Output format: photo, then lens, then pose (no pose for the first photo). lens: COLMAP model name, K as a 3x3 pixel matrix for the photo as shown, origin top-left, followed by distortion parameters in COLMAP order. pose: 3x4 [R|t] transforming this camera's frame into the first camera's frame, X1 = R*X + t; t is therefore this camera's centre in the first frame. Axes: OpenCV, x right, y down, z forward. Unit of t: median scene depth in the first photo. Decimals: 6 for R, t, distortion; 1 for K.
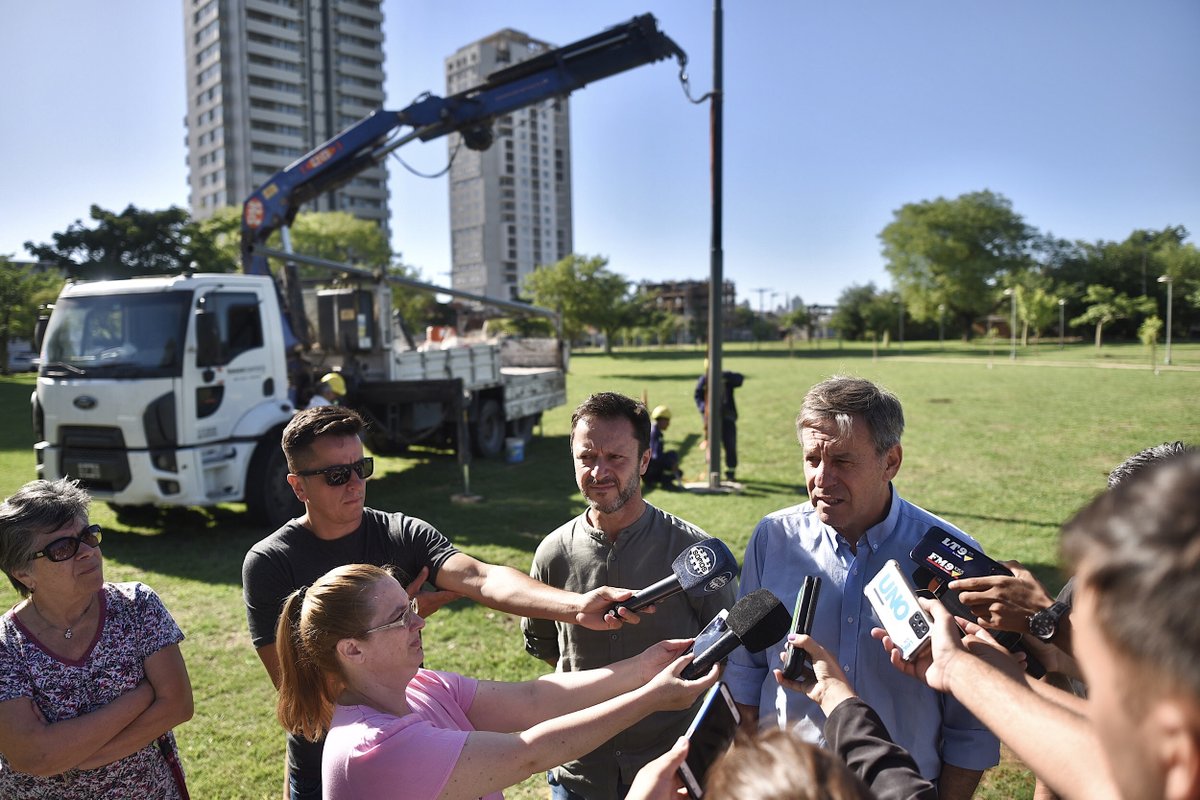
lens RADIAL K [[905.9, 0, 600.0], [0, 905.9, 400.0], [0, 0, 1]] dist [-0.072858, 0.050269]
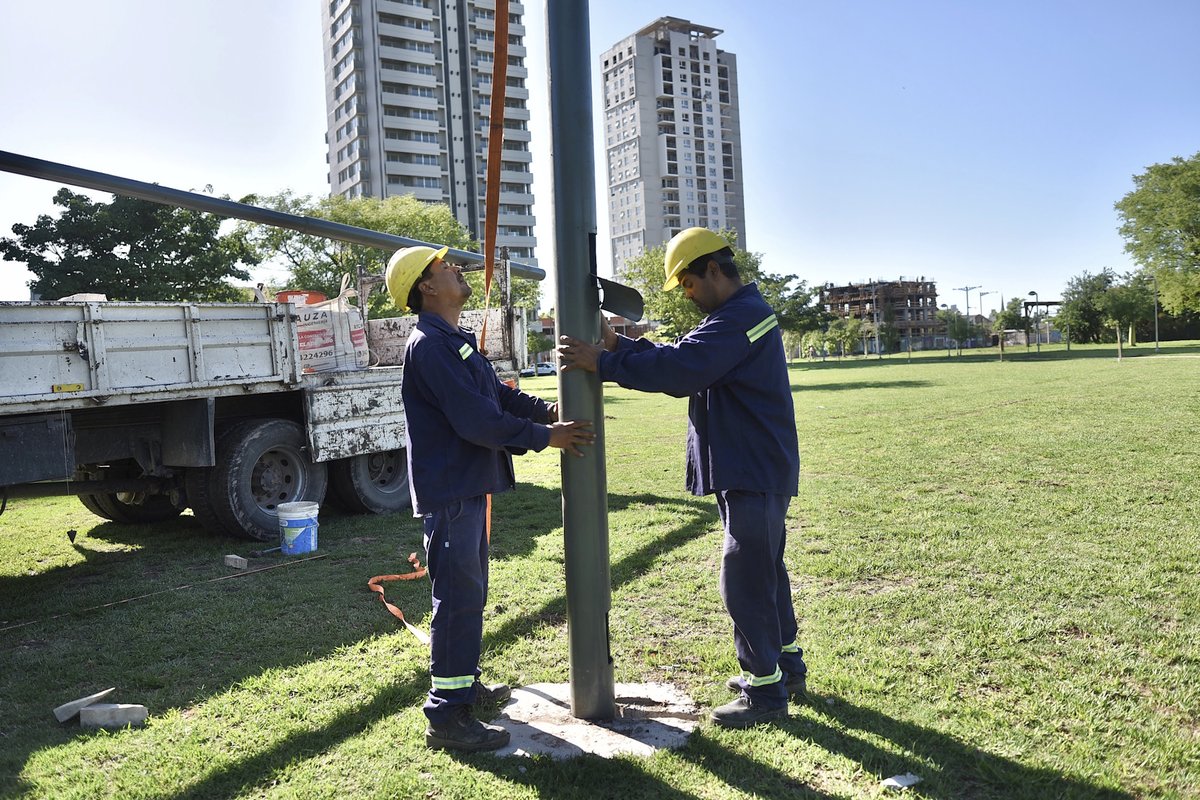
lens RADIAL K [[905.9, 0, 600.0], [0, 905.9, 400.0], [0, 0, 1]] dist [-0.072858, 0.050269]
pose [[0.974724, -0.019618, -0.222549, 0.032982], [0.014092, 0.999552, -0.026391, 0.000950], [0.222967, 0.022588, 0.974564, 0.122535]]
